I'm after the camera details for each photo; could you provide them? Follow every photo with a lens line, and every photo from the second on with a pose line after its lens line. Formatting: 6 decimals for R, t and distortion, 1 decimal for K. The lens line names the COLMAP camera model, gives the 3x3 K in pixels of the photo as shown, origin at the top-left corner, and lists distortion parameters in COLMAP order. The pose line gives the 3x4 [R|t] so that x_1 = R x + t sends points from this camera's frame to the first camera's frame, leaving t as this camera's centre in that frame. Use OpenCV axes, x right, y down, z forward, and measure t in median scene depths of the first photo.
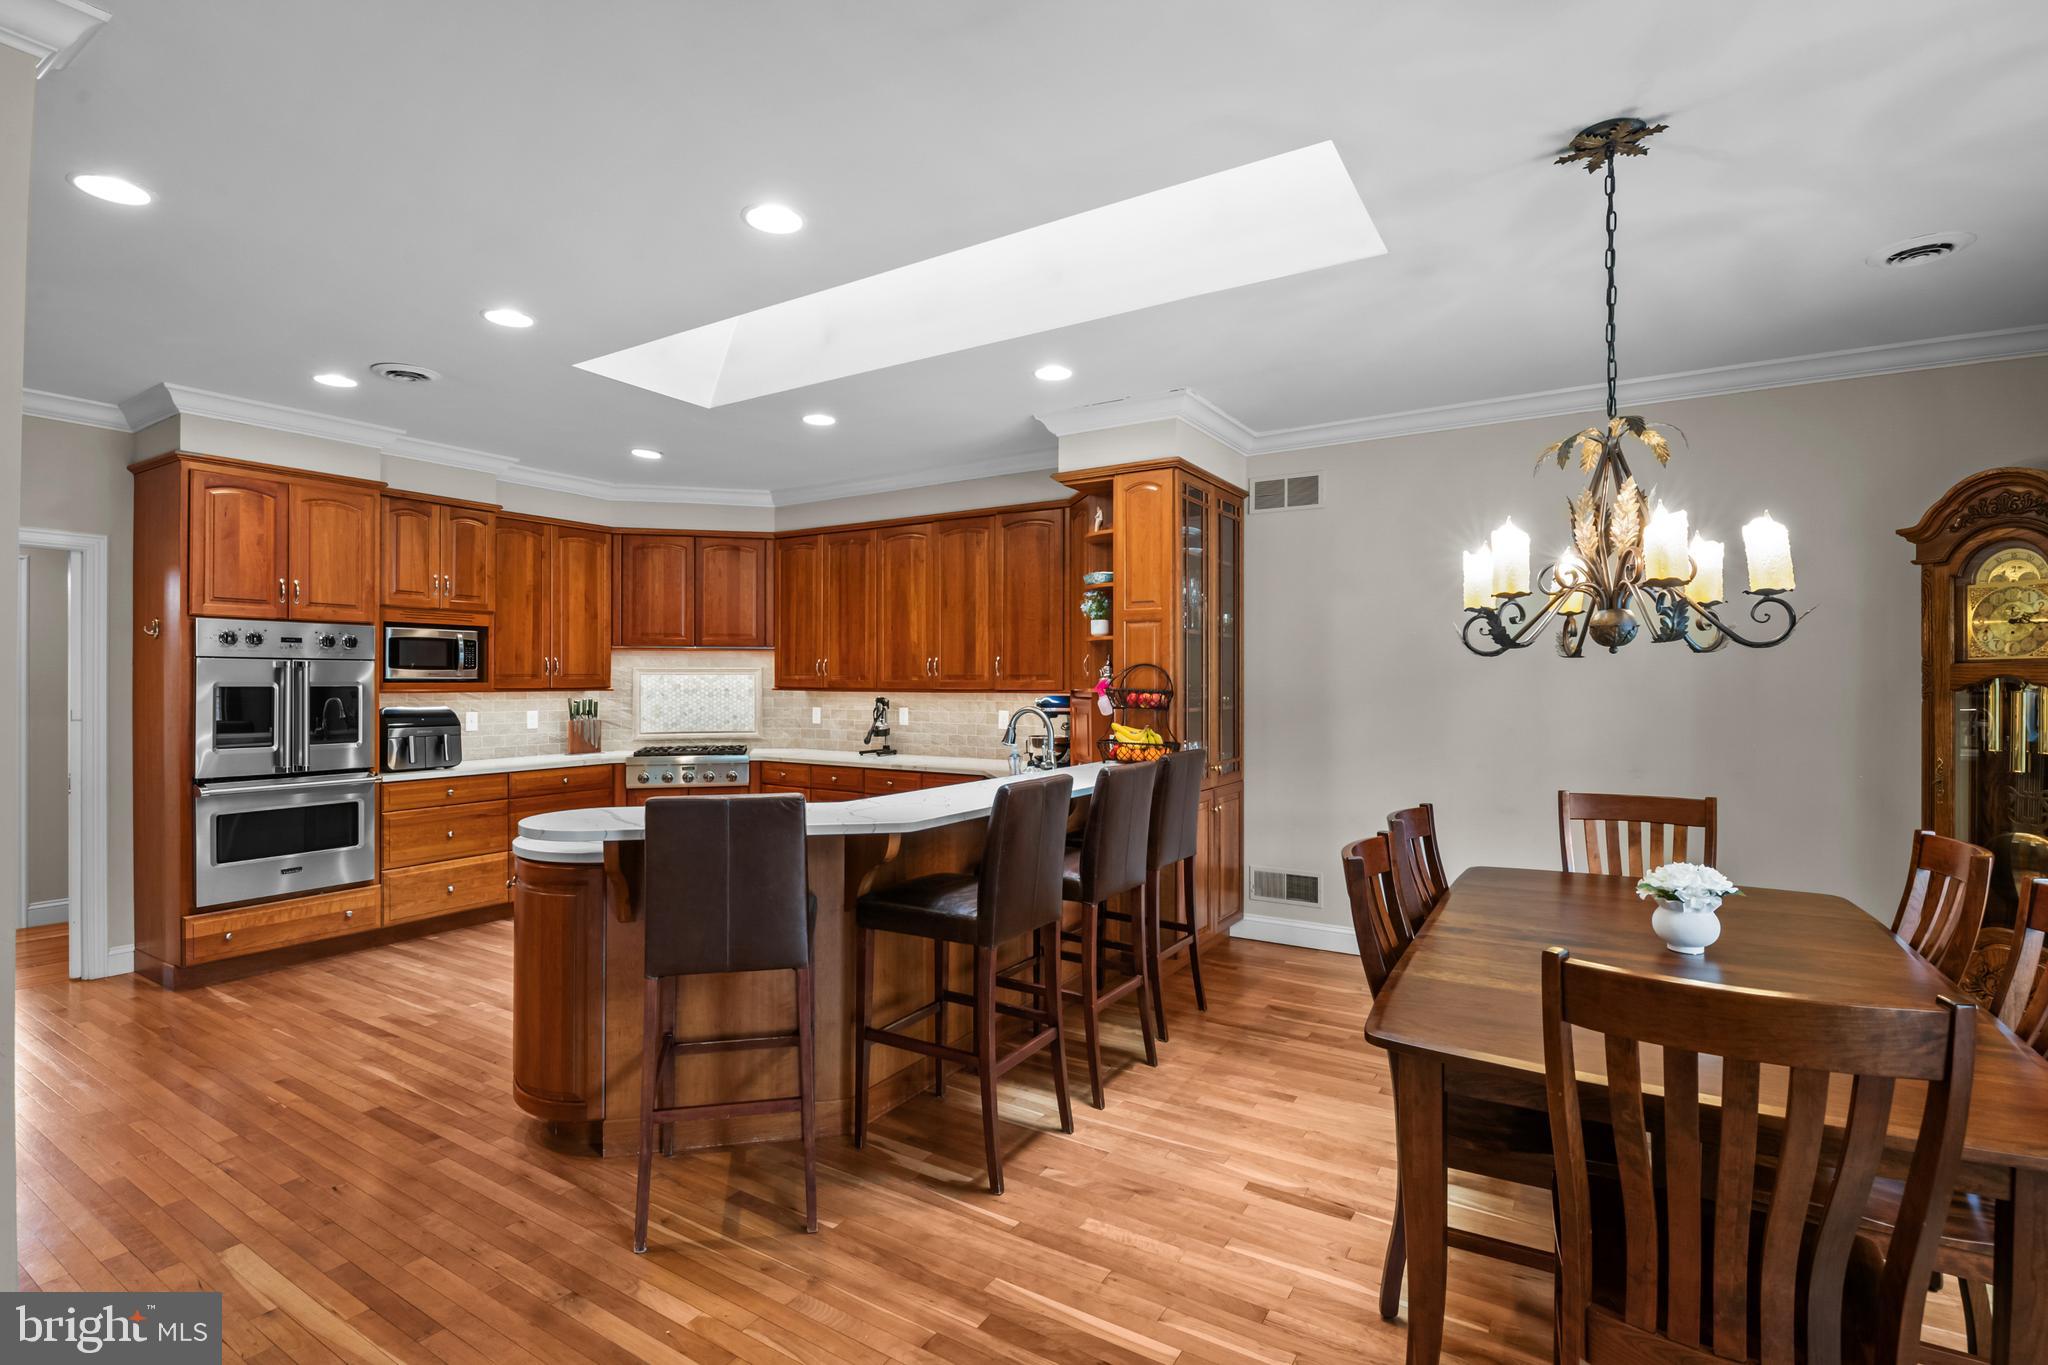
lens RADIAL K [[974.8, 0, 1019.2], [0, 974.8, 677.3], [0, 0, 1]] dist [-0.002296, 0.000342]
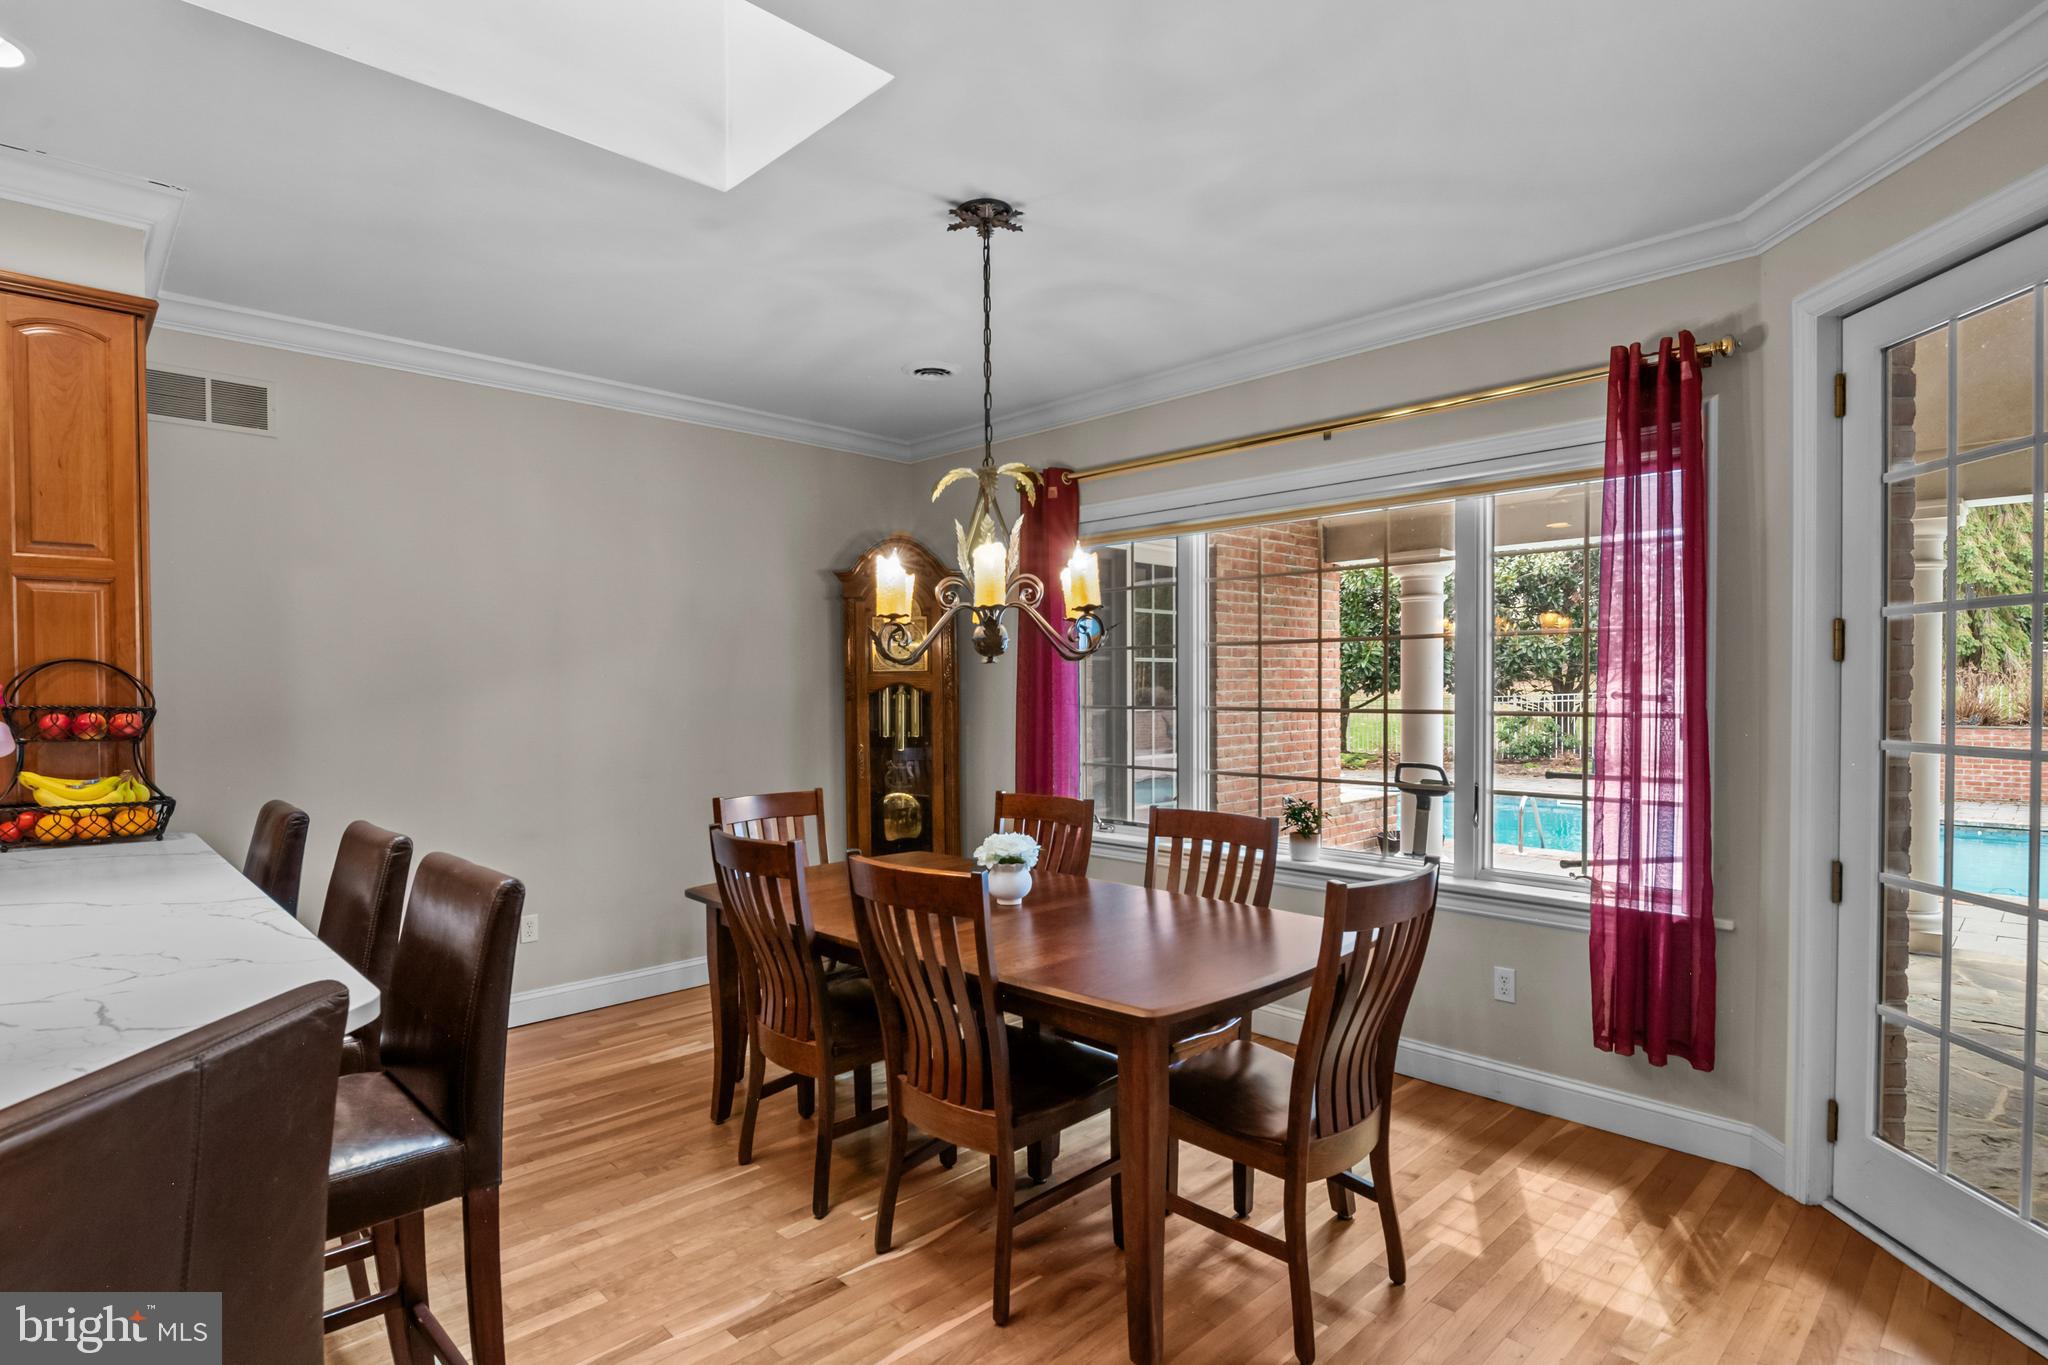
lens RADIAL K [[1046.1, 0, 1031.8], [0, 1046.1, 698.6], [0, 0, 1]] dist [-0.002048, -0.000109]
pose [[0.236750, -0.011870, 0.971498, -0.287544], [0.001377, 0.999928, 0.011882, 0.001781], [-0.971570, -0.001476, 0.236750, 0.318073]]
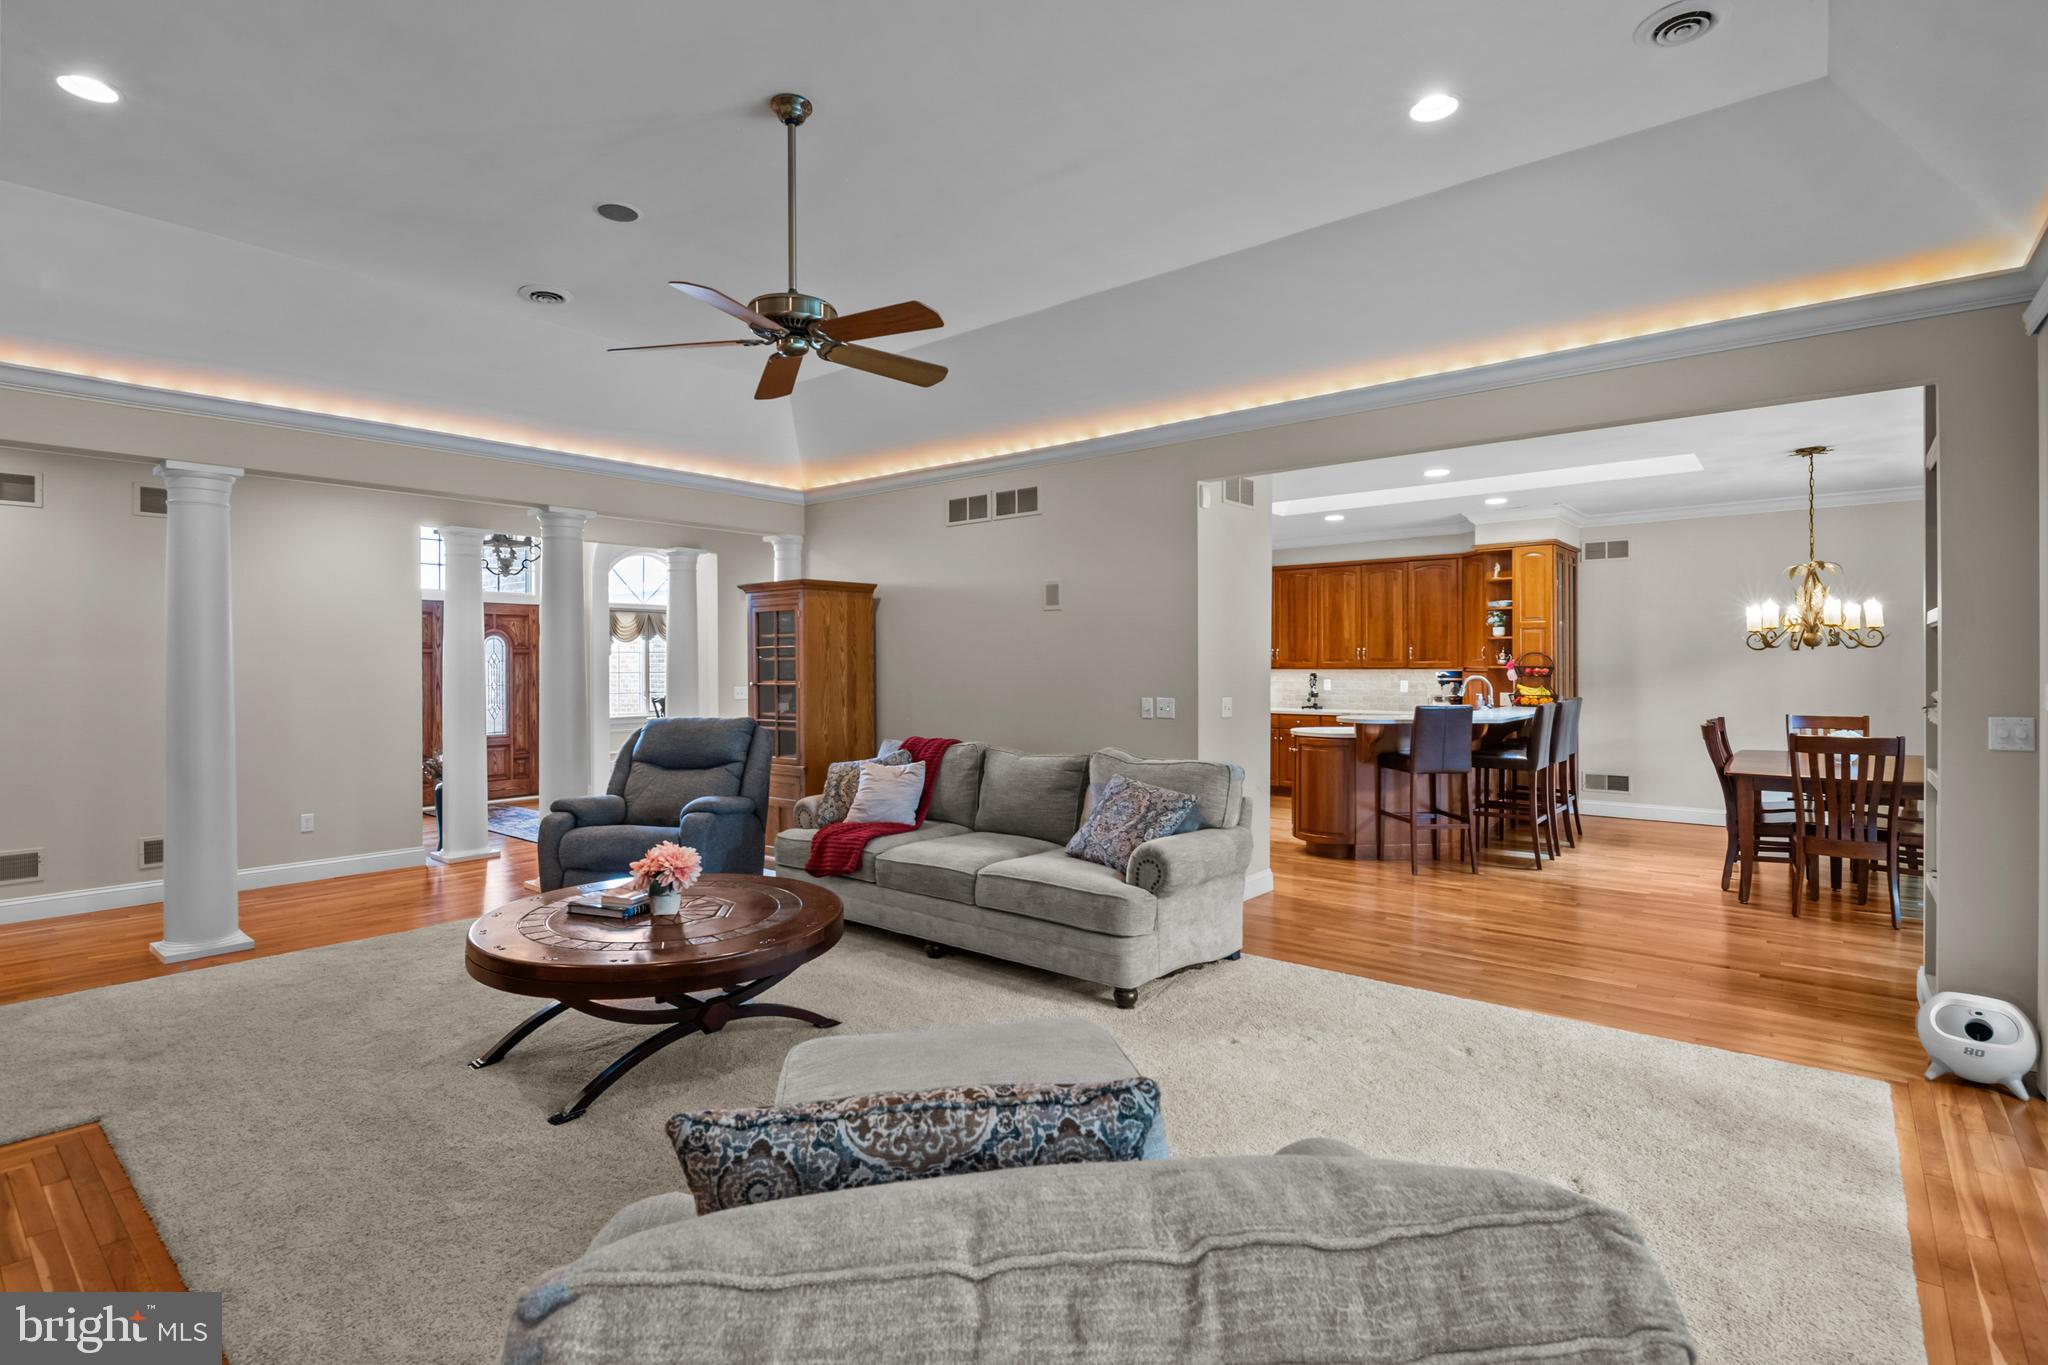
lens RADIAL K [[993.7, 0, 1011.9], [0, 993.7, 663.1], [0, 0, 1]] dist [-0.001806, -0.002743]
pose [[0.989541, -0.003252, -0.144218, -0.570354], [0.003679, 0.999990, 0.002690, -0.001751], [0.144207, -0.003192, 0.989542, -0.977757]]
